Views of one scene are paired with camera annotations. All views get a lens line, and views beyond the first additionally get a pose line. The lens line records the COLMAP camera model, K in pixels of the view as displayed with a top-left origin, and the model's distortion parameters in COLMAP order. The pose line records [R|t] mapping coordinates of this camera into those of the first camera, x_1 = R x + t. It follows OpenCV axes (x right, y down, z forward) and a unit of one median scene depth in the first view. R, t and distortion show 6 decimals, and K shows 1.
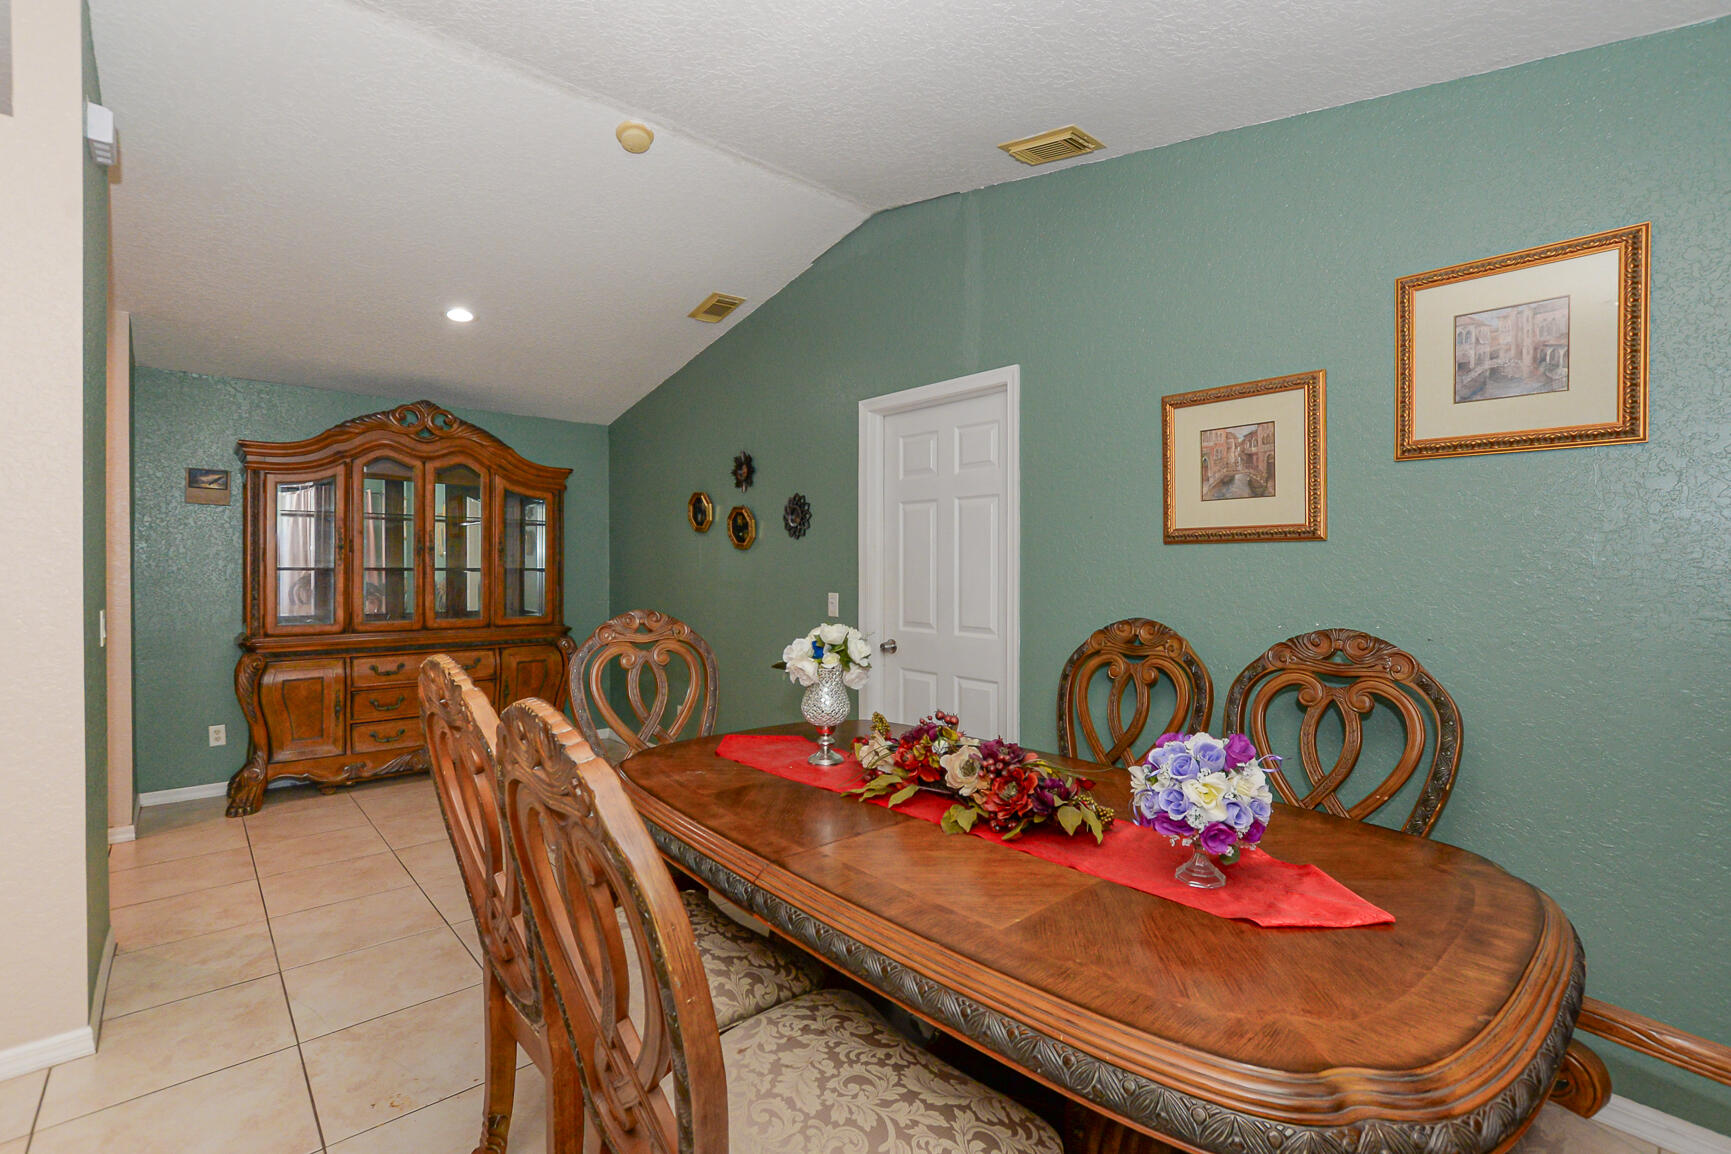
lens RADIAL K [[766.3, 0, 870.7], [0, 766.3, 572.4], [0, 0, 1]] dist [-0.019664, 0.001769]
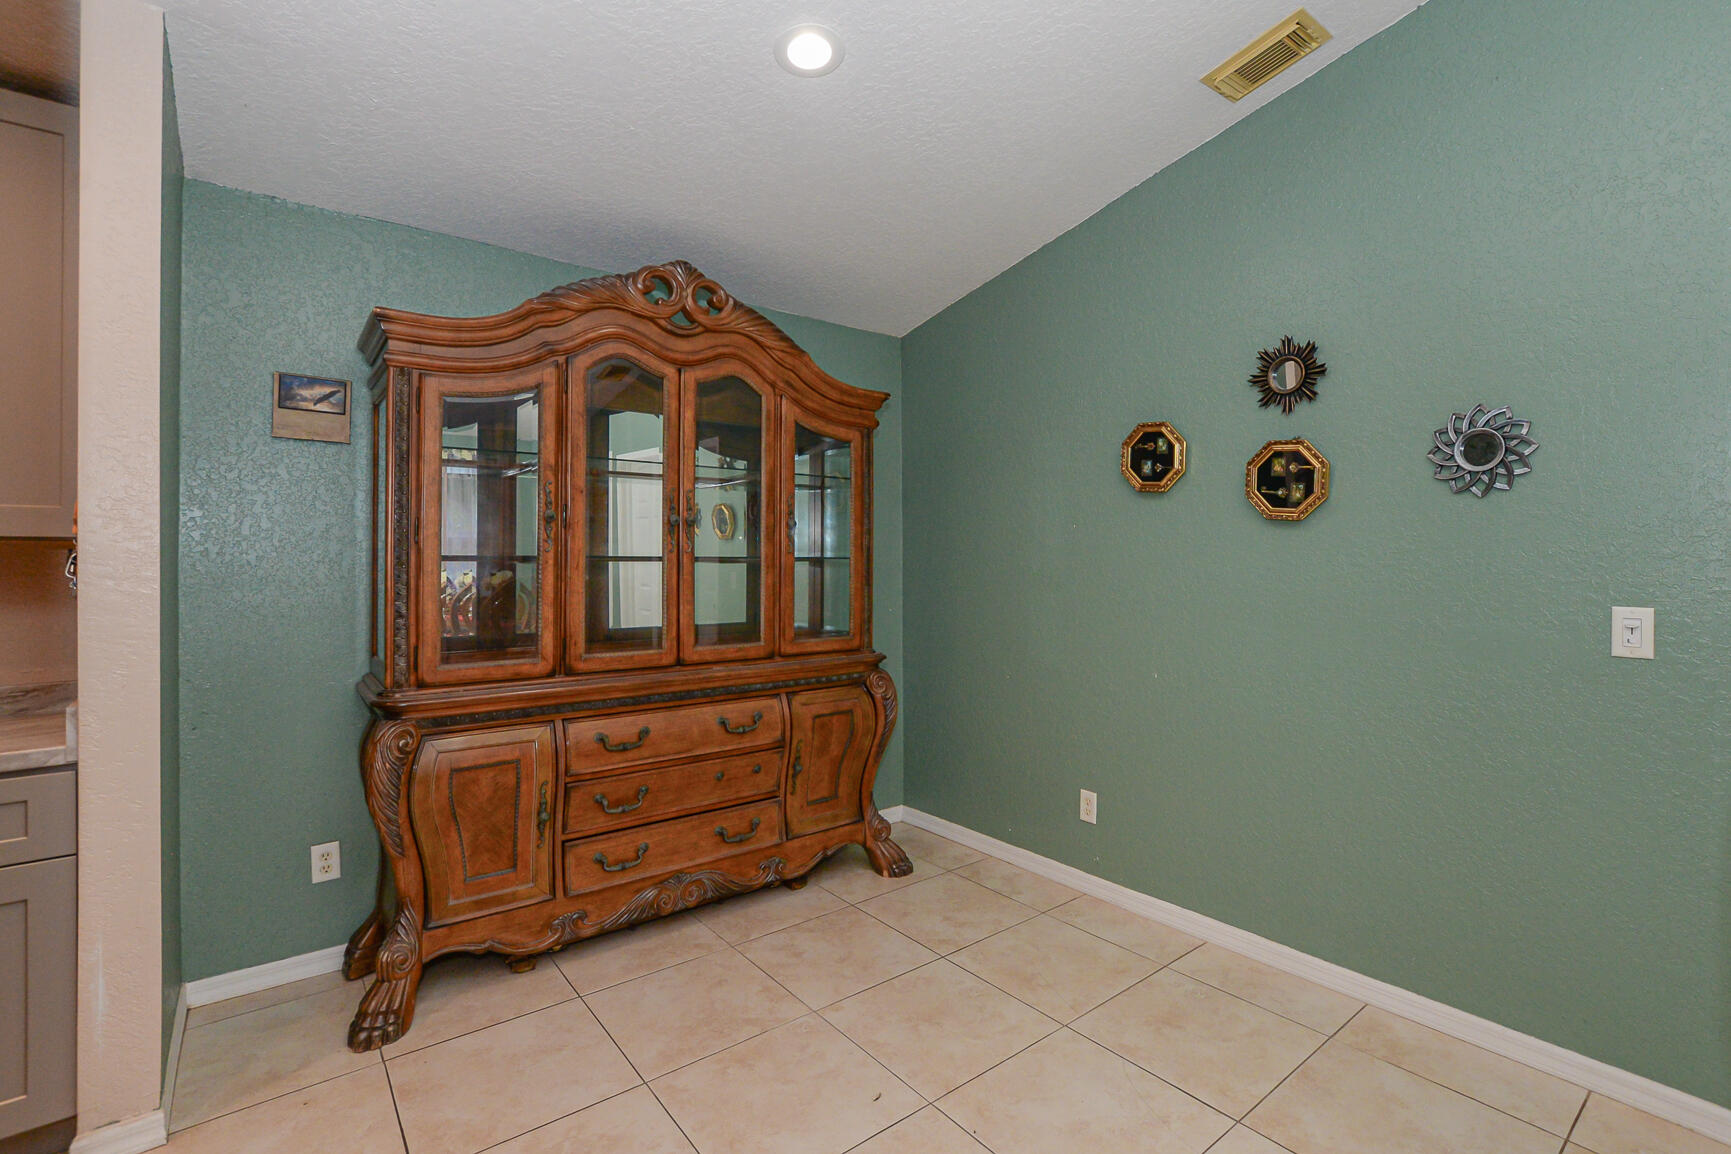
lens RADIAL K [[766.3, 0, 891.2], [0, 766.3, 556.2], [0, 0, 1]] dist [-0.019664, 0.001769]
pose [[0.999060, -0.000527, -0.043349, -0.424979], [0.000117, 0.999955, -0.009450, -0.000605], [0.043352, 0.009436, 0.999015, 0.460826]]
